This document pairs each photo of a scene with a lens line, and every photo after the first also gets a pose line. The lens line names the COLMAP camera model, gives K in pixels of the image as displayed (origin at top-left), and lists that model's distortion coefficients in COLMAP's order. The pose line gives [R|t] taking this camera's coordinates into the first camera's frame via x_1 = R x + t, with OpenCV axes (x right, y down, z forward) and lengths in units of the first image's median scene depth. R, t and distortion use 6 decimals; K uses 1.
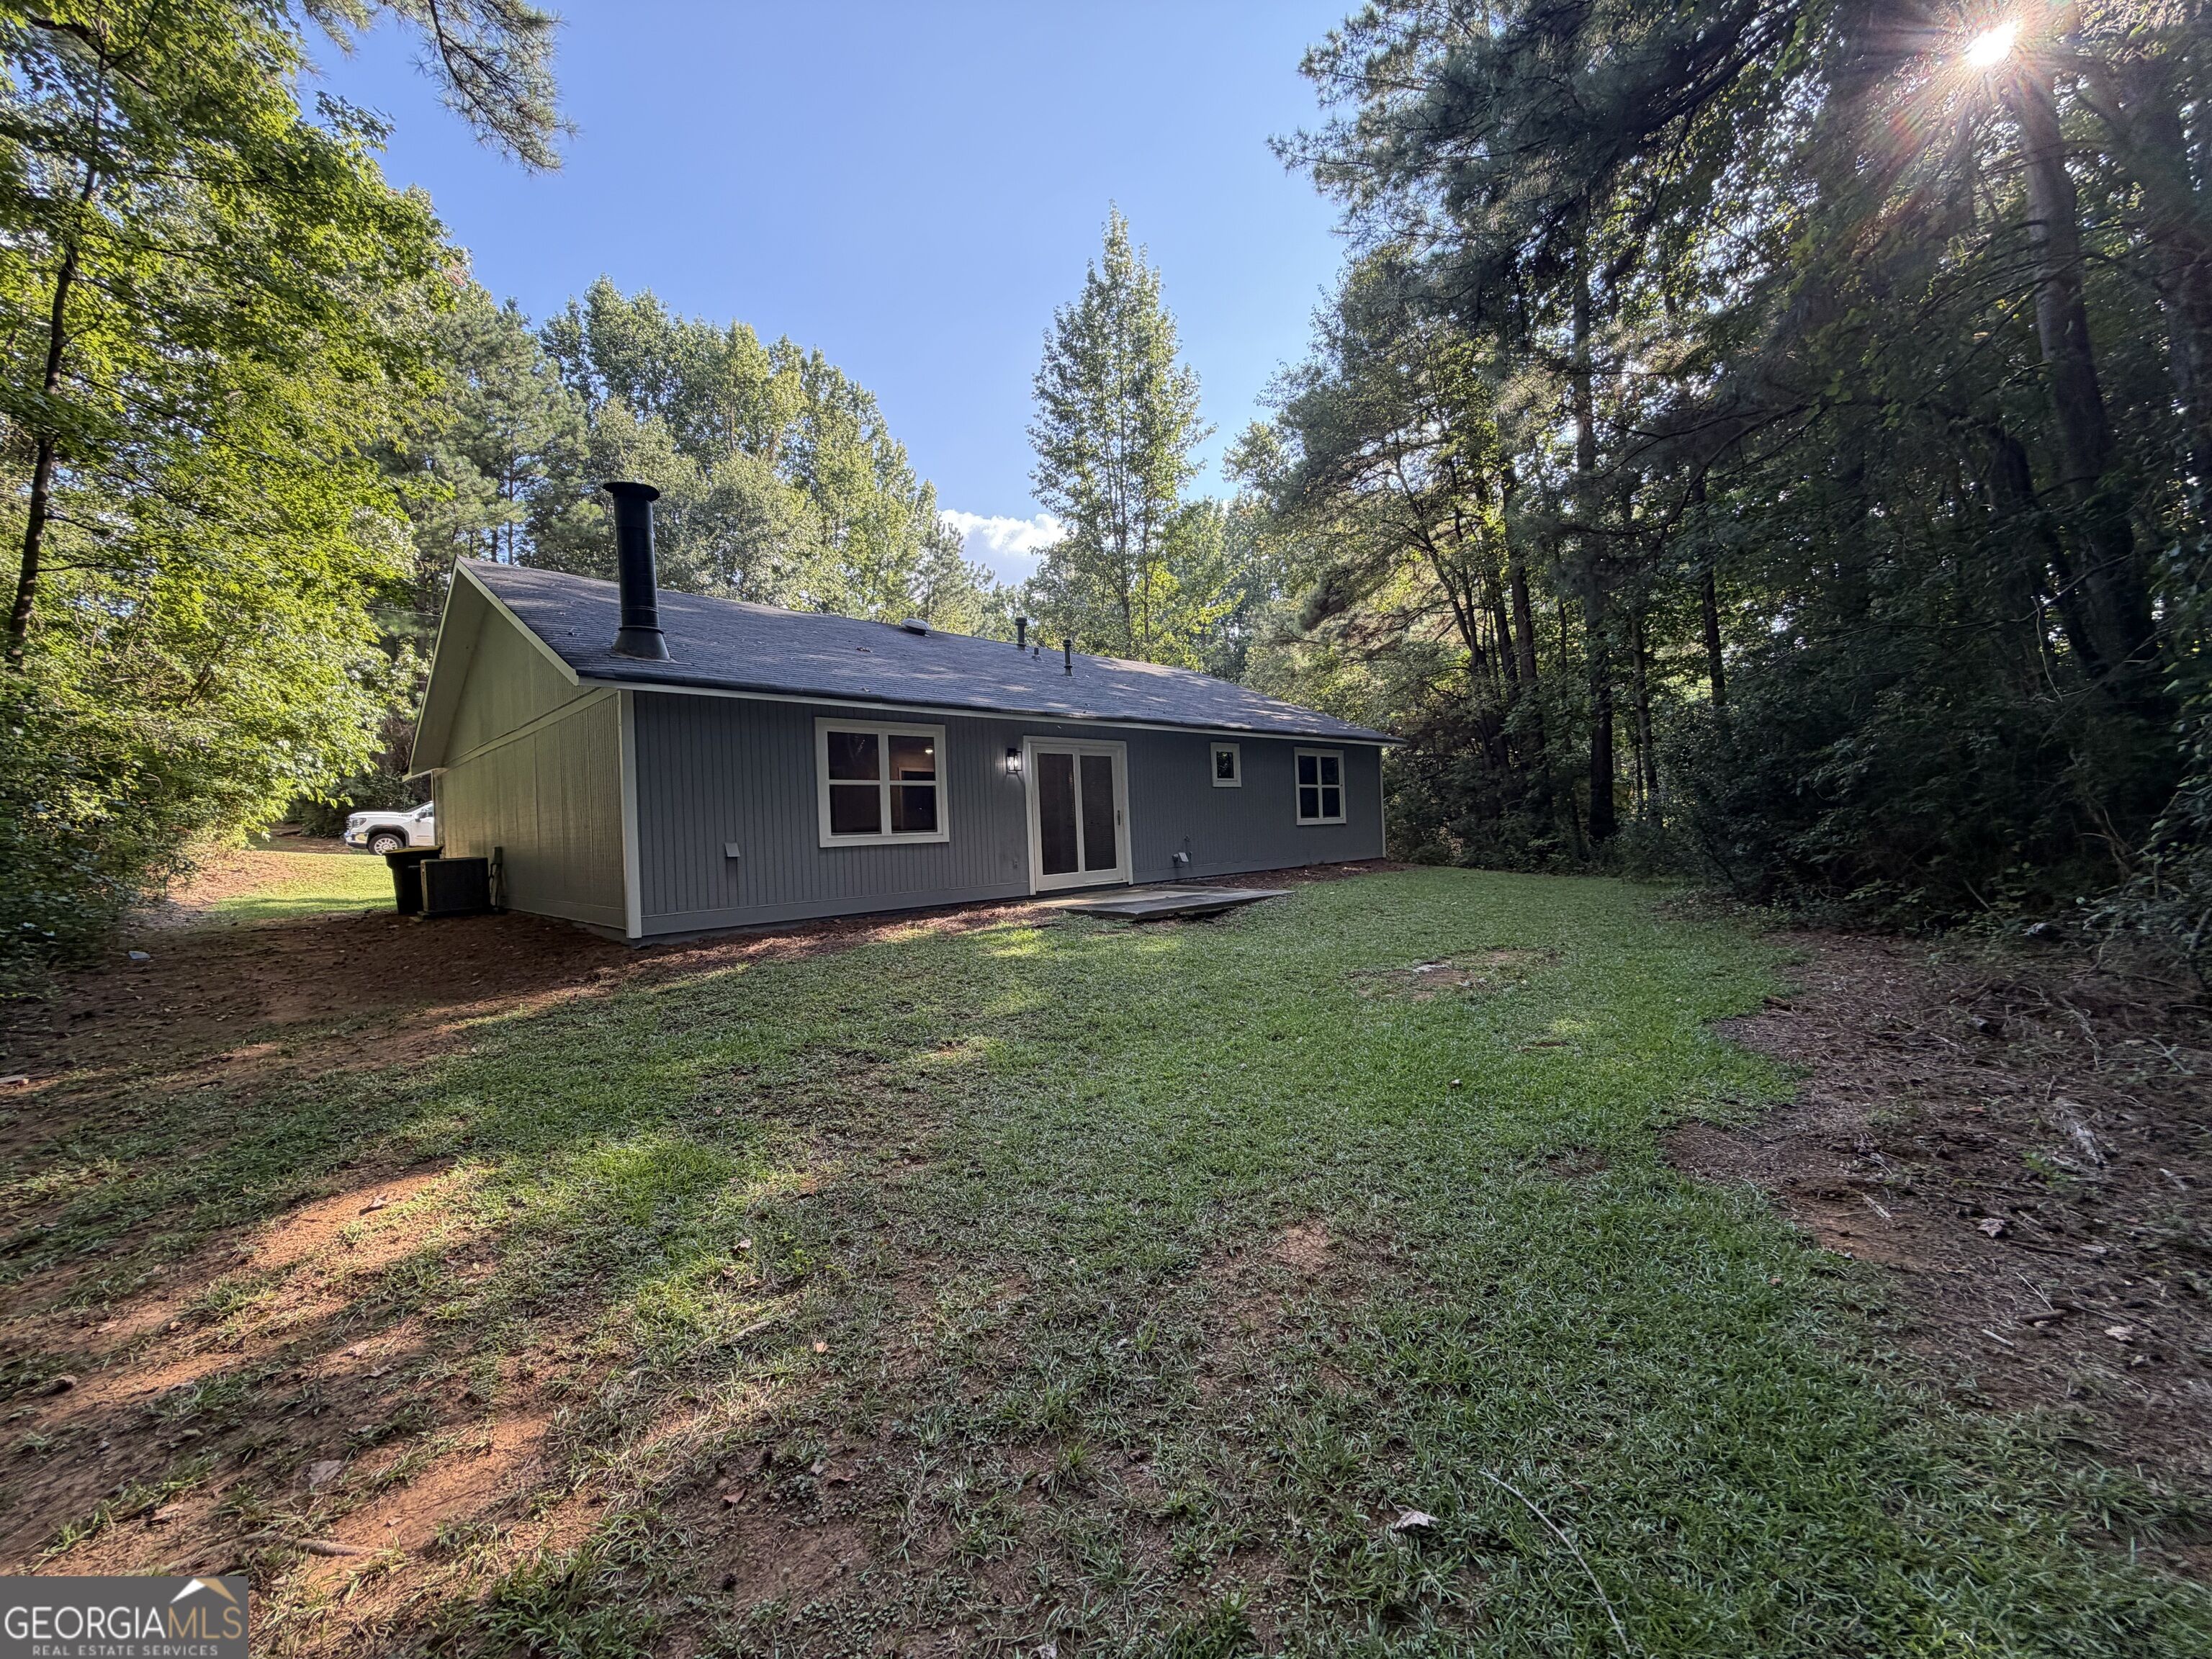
lens RADIAL K [[884.2, 0, 1097.4], [0, 884.2, 835.5], [0, 0, 1]] dist [0.000120, 0.000226]
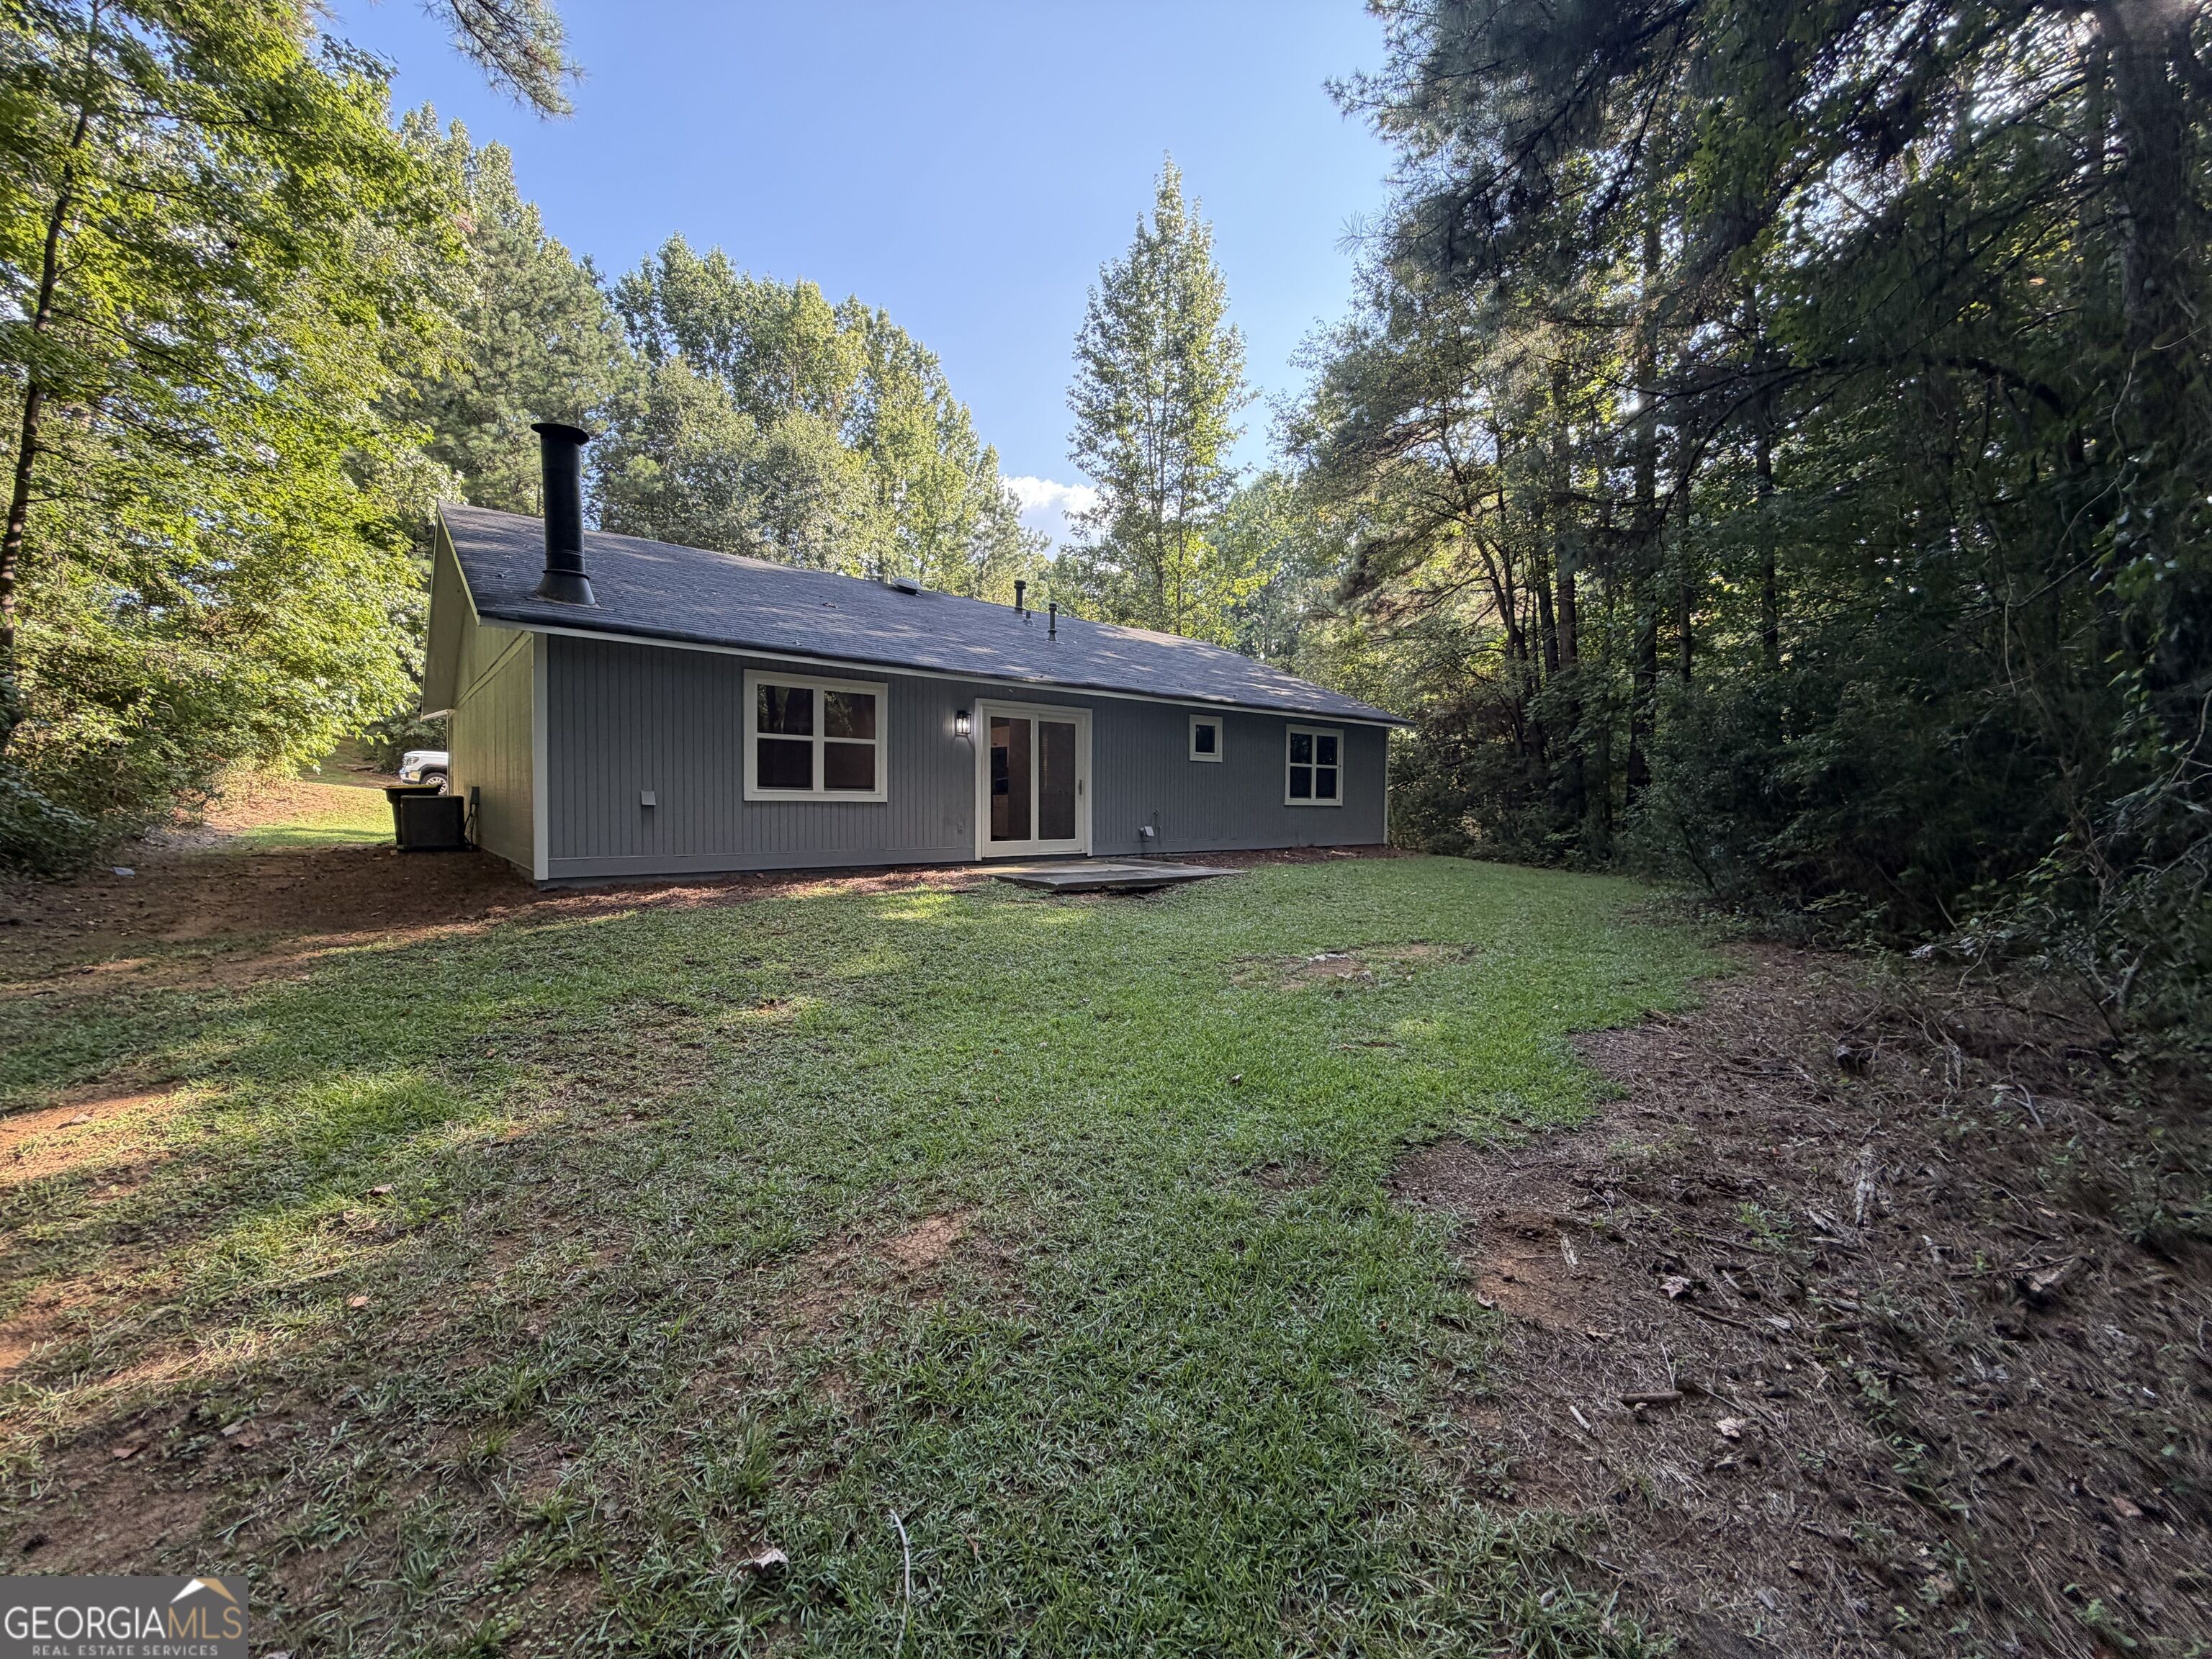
lens RADIAL K [[884.2, 0, 1097.4], [0, 884.2, 835.5], [0, 0, 1]] dist [0.000120, 0.000226]
pose [[0.995921, 0.051360, -0.074189, 0.126341], [-0.049126, 0.998291, 0.031638, 0.001463], [0.075687, -0.027865, 0.996742, 0.028939]]
